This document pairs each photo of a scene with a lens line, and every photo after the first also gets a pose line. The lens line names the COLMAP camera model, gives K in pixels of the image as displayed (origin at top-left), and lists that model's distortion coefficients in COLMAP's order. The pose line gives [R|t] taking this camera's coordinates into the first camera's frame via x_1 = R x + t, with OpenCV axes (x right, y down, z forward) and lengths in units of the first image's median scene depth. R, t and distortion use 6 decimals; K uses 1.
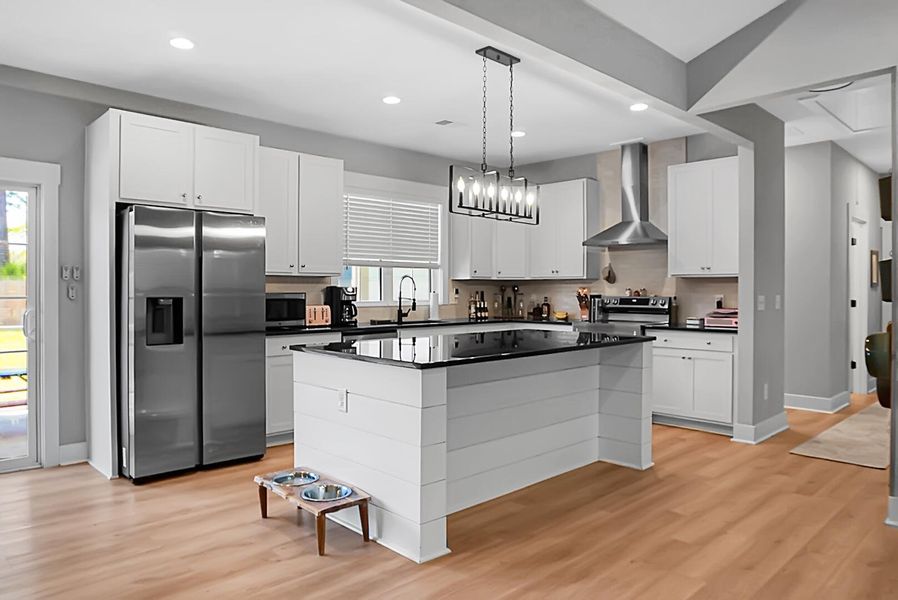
lens RADIAL K [[607.2, 0, 442.9], [0, 607.2, 304.9], [0, 0, 1]] dist [-0.045056, 0.022480]
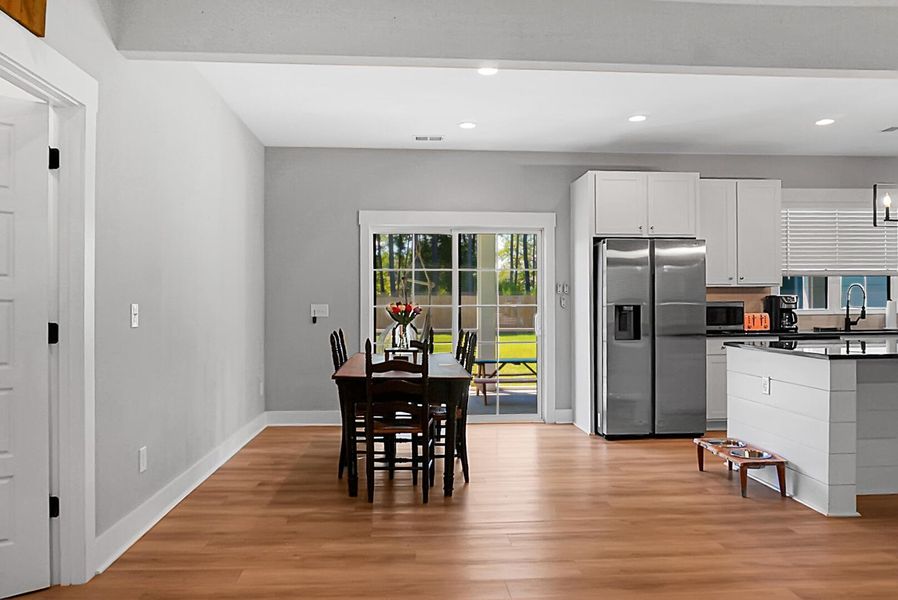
lens RADIAL K [[607.2, 0, 439.9], [0, 607.2, 302.3], [0, 0, 1]] dist [-0.045056, 0.022480]
pose [[0.754147, -0.008957, -0.656645, 0.107398], [-0.007403, 0.999727, -0.022139, 0.013721], [0.656664, 0.021557, 0.753875, -0.289545]]
